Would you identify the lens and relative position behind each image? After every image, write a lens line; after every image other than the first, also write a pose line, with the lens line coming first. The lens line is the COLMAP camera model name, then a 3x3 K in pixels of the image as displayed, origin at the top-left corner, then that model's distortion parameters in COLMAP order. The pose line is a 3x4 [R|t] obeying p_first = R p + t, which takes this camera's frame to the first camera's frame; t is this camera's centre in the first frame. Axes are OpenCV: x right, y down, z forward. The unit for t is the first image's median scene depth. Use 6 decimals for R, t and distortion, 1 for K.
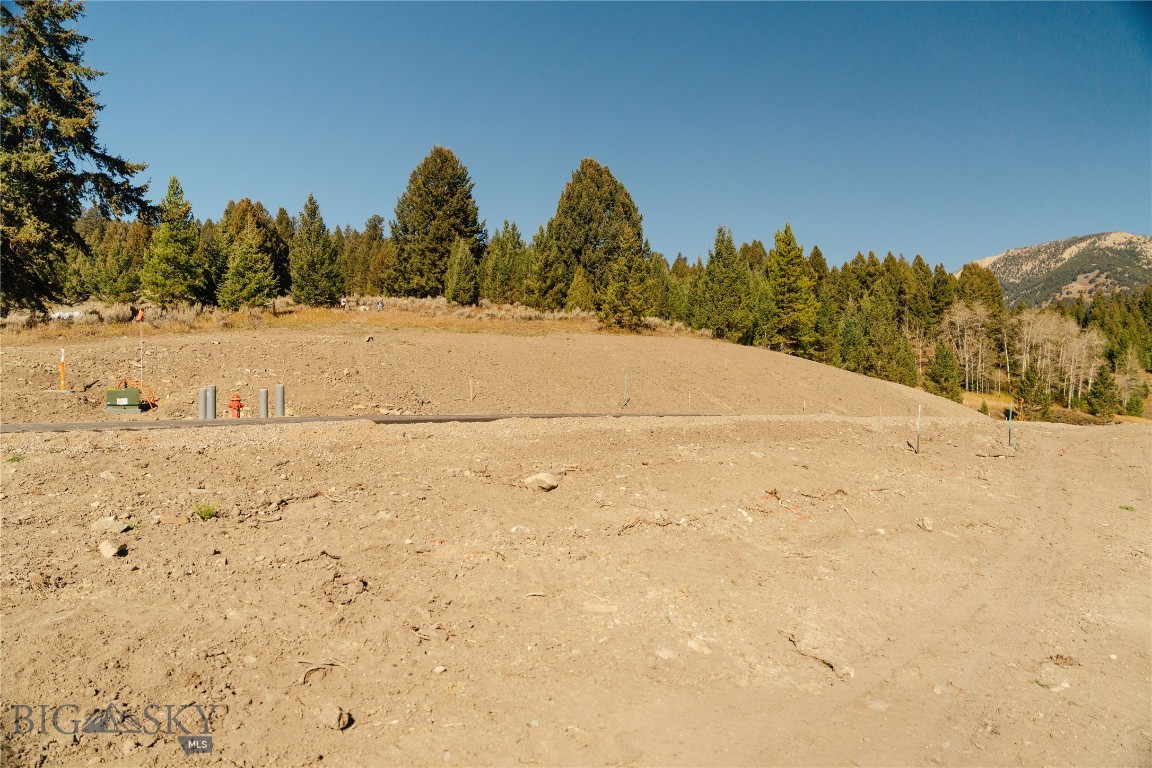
lens RADIAL K [[808.2, 0, 552.2], [0, 808.2, 384.8], [0, 0, 1]] dist [-0.002820, 0.002866]
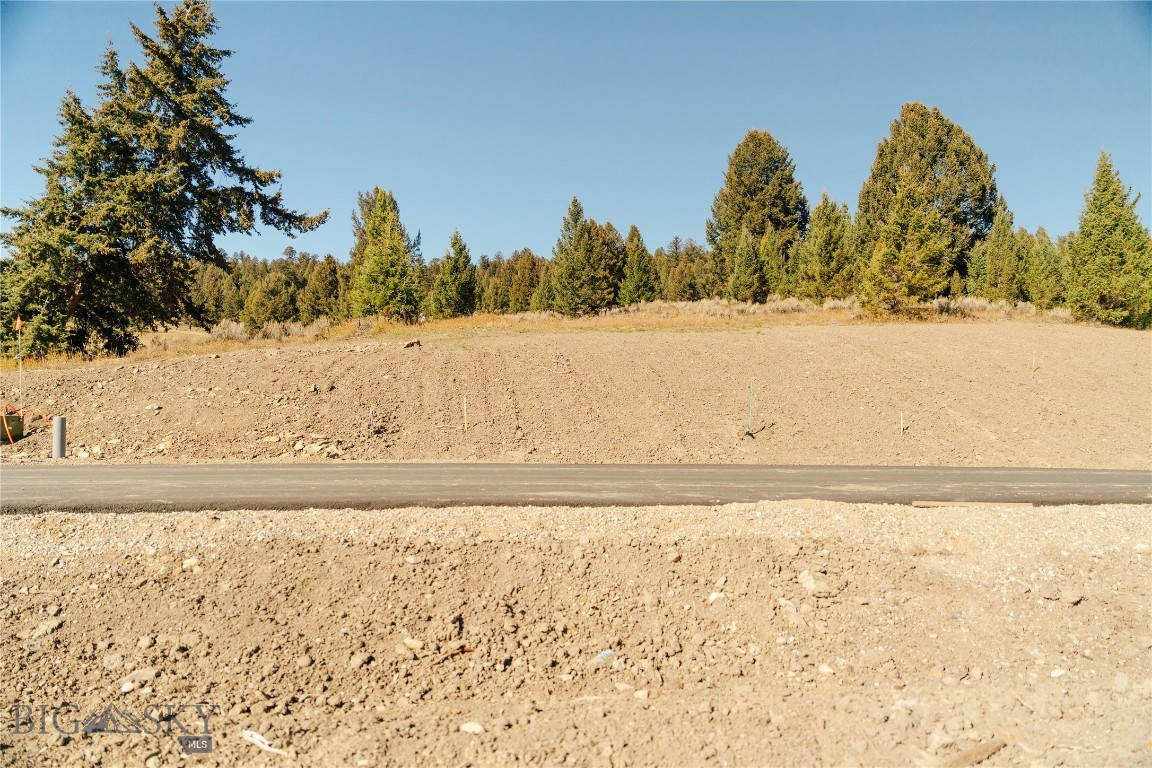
lens RADIAL K [[772.7, 0, 576.5], [0, 772.7, 389.5], [0, 0, 1]] dist [-0.019111, 0.020090]
pose [[0.873286, -0.022972, -0.486666, 0.136714], [0.018159, 0.999728, -0.014605, -0.000581], [0.486869, 0.003917, 0.873466, 0.235690]]
